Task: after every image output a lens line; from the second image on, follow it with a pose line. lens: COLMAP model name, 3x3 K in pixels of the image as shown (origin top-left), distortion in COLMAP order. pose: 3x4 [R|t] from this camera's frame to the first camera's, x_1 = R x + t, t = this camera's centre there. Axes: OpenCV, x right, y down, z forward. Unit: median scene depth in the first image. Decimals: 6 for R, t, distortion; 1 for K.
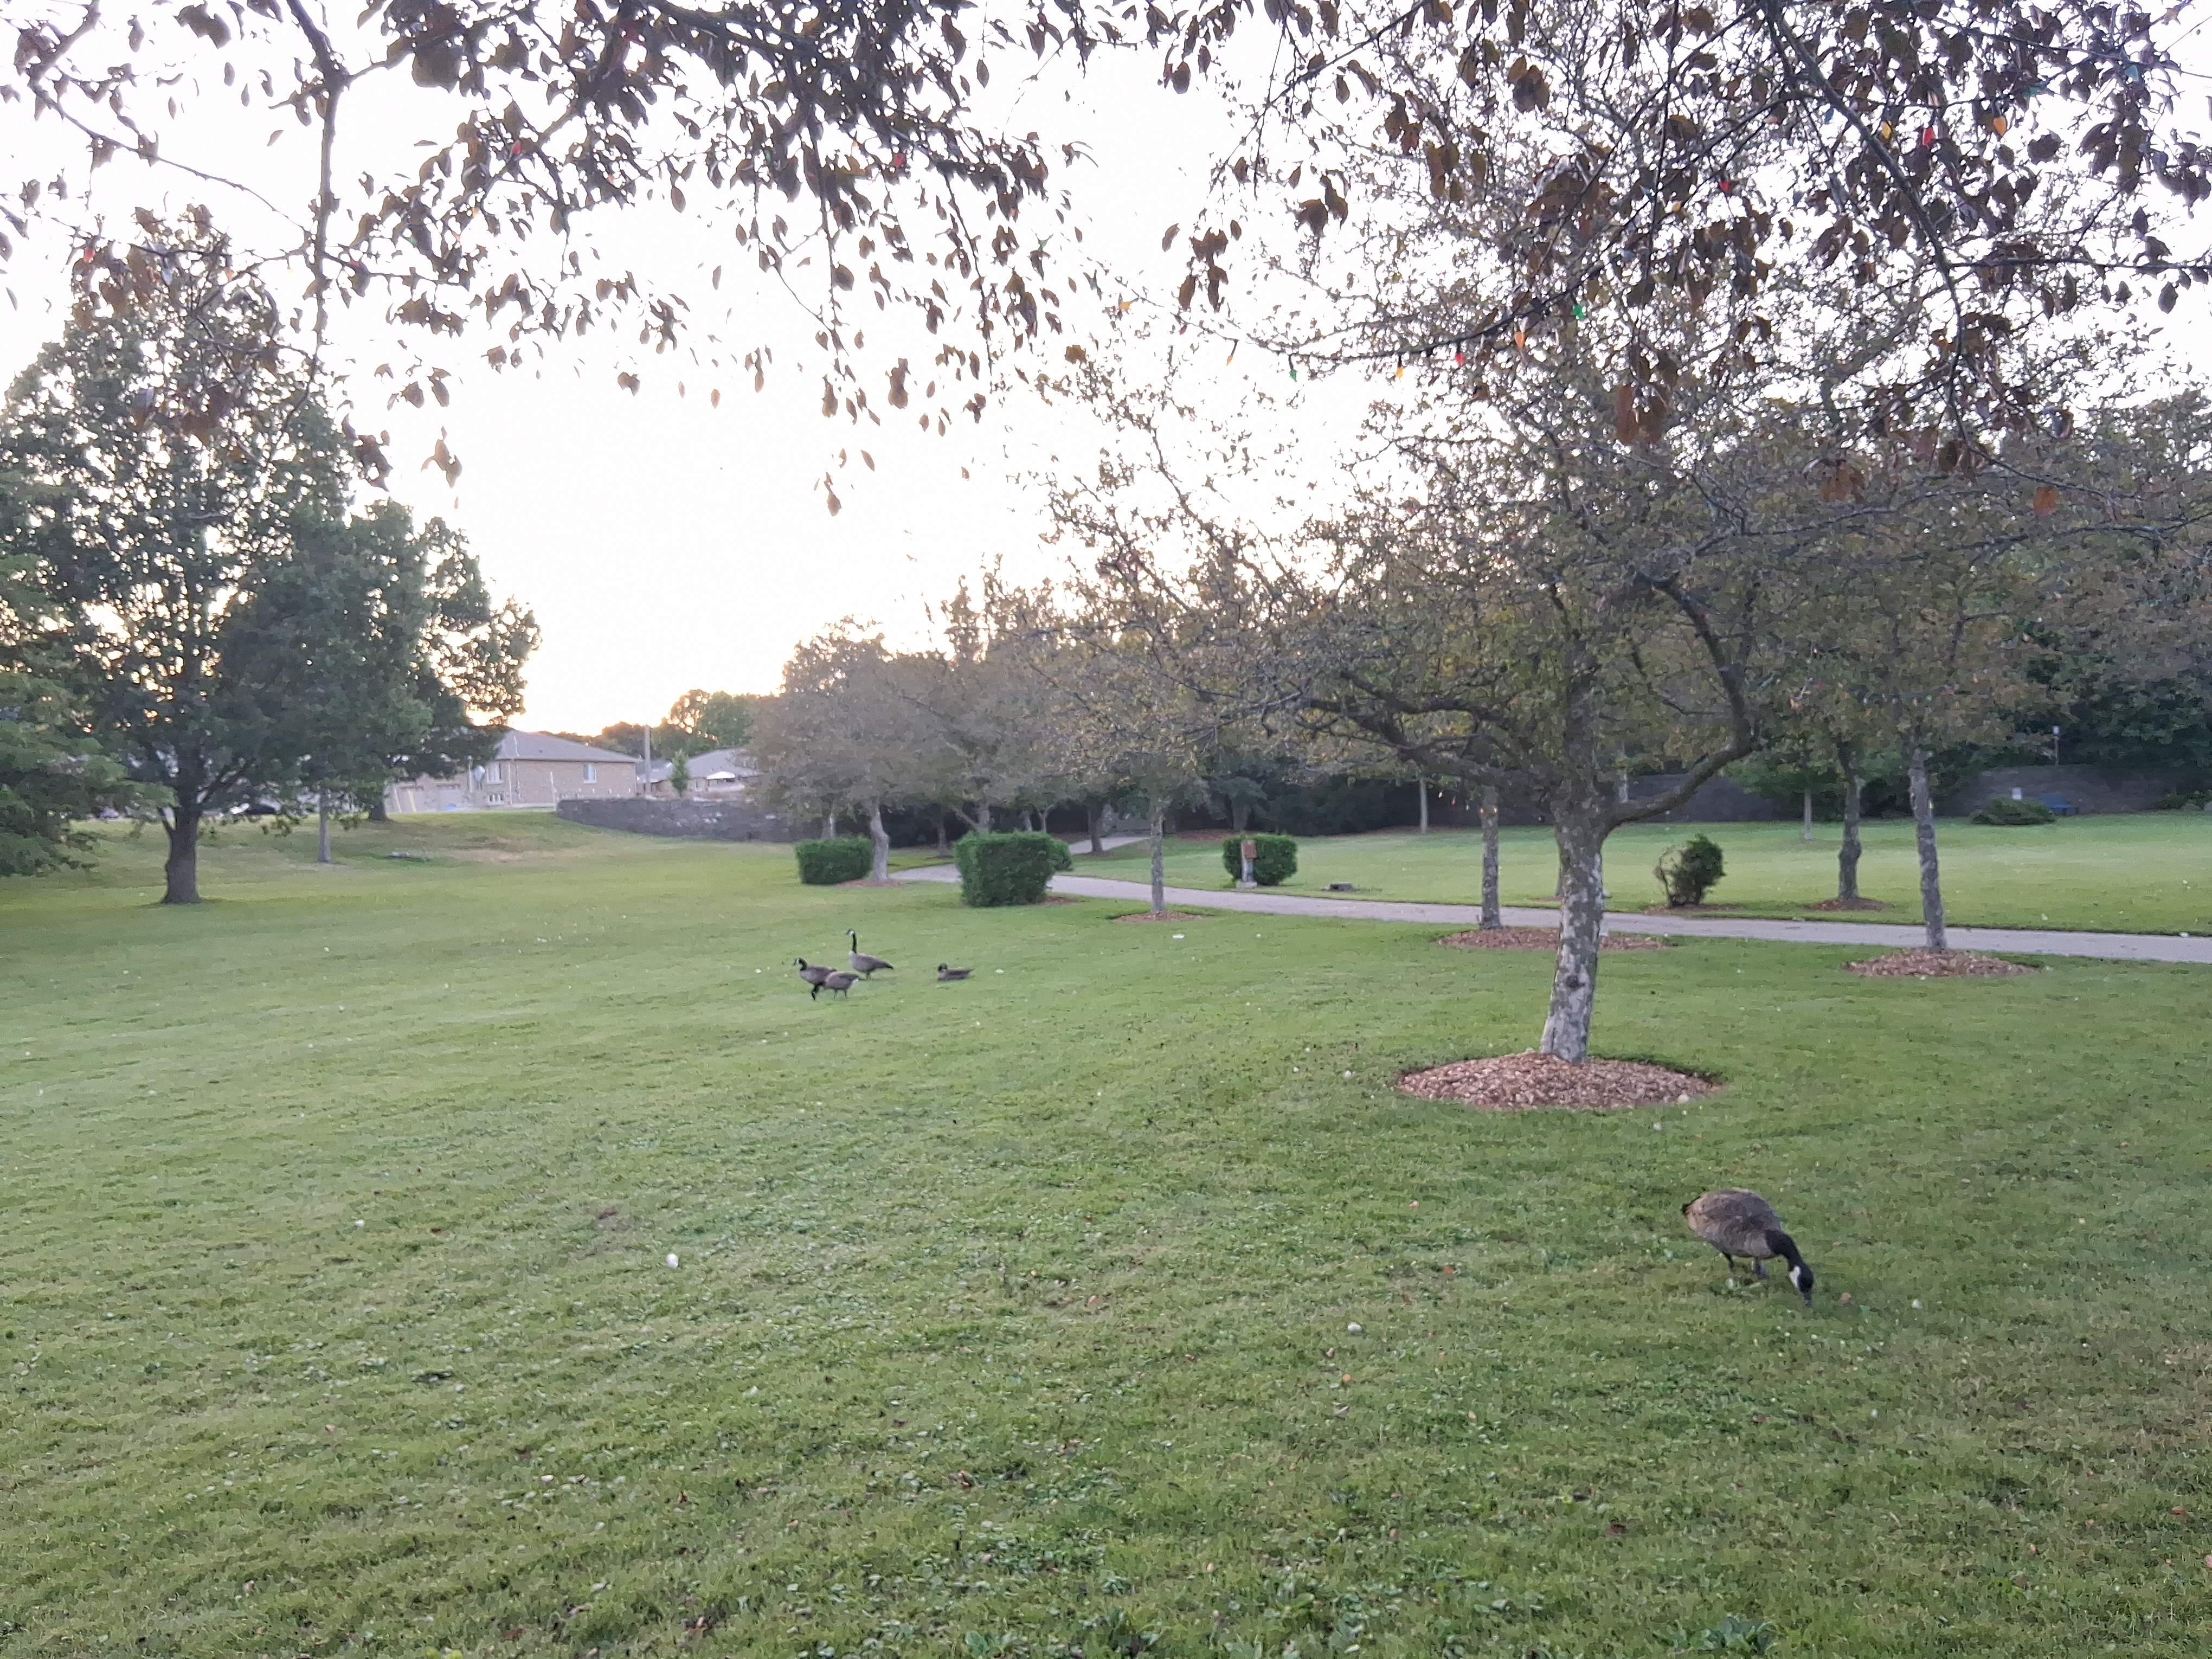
lens RADIAL K [[1658.3, 0, 1106.0], [0, 1658.3, 829.5], [0, 0, 1]] dist [0.085484, -0.142811]
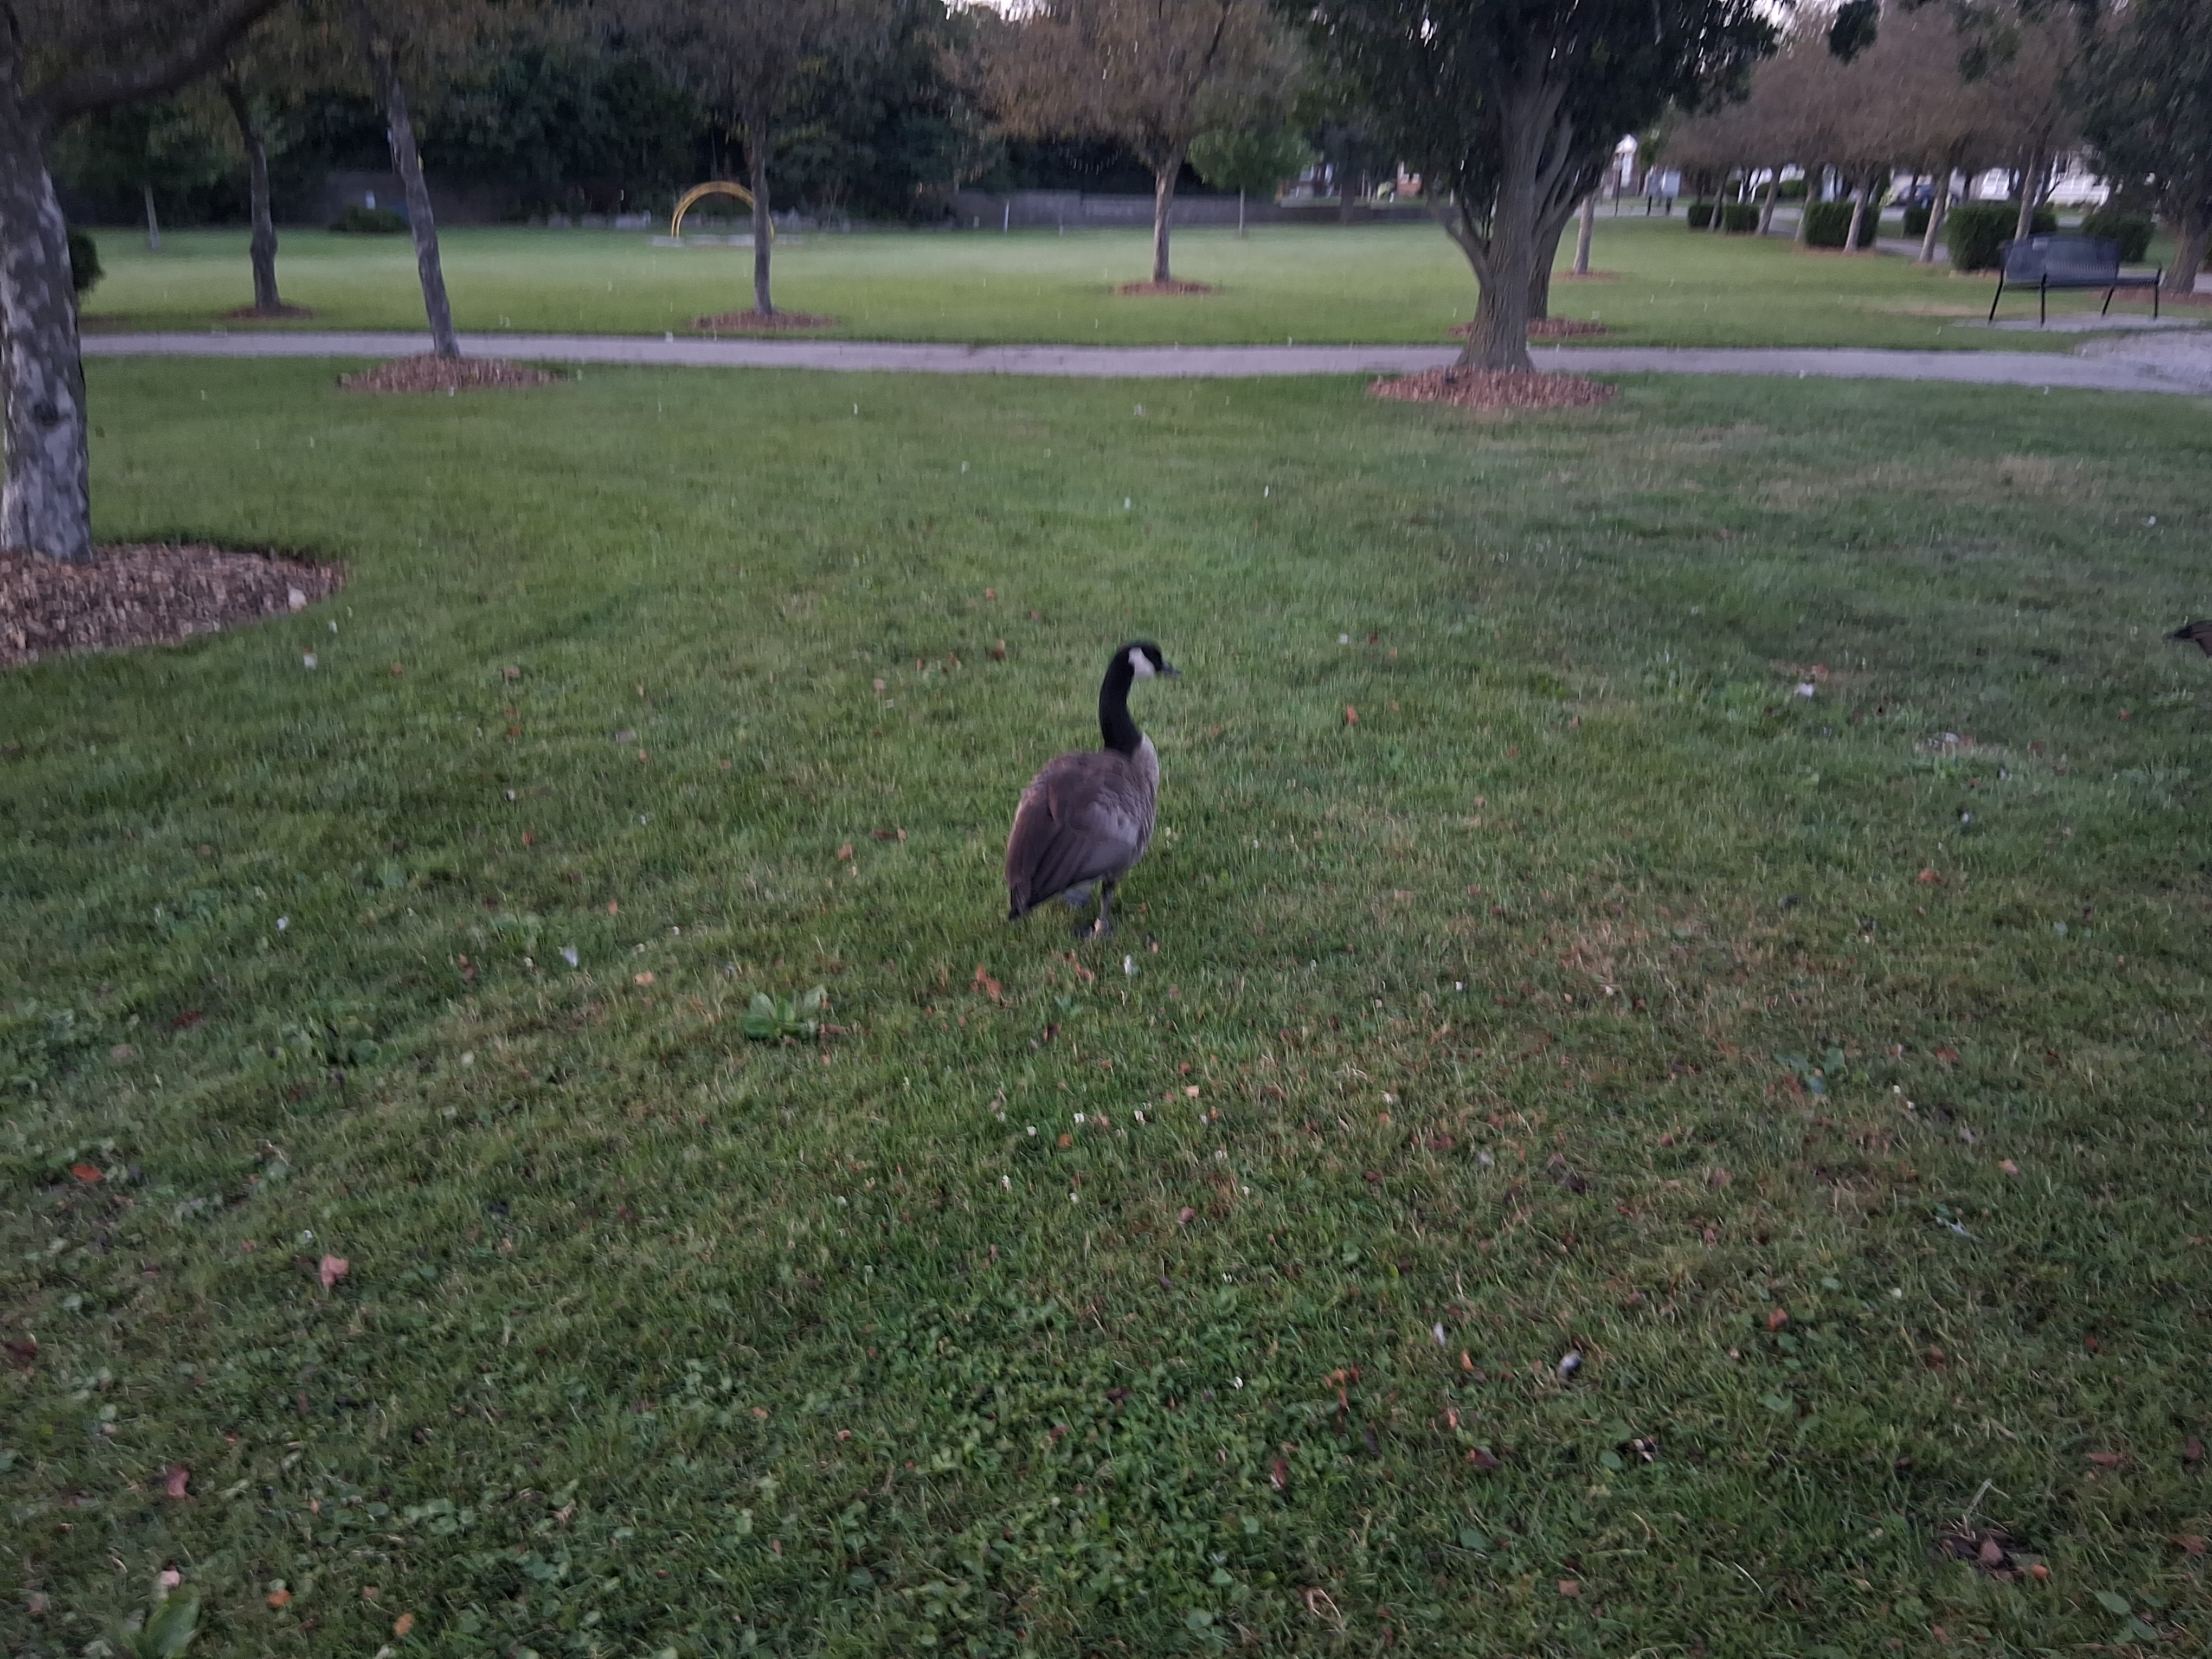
lens RADIAL K [[1658.3, 0, 1106.0], [0, 1658.3, 829.5], [0, 0, 1]] dist [0.085484, -0.142811]
pose [[0.615389, -0.238117, 0.751397, 0.050076], [-0.020075, 0.948235, 0.316936, 0.040488], [-0.787968, -0.210123, 0.578753, 0.382526]]
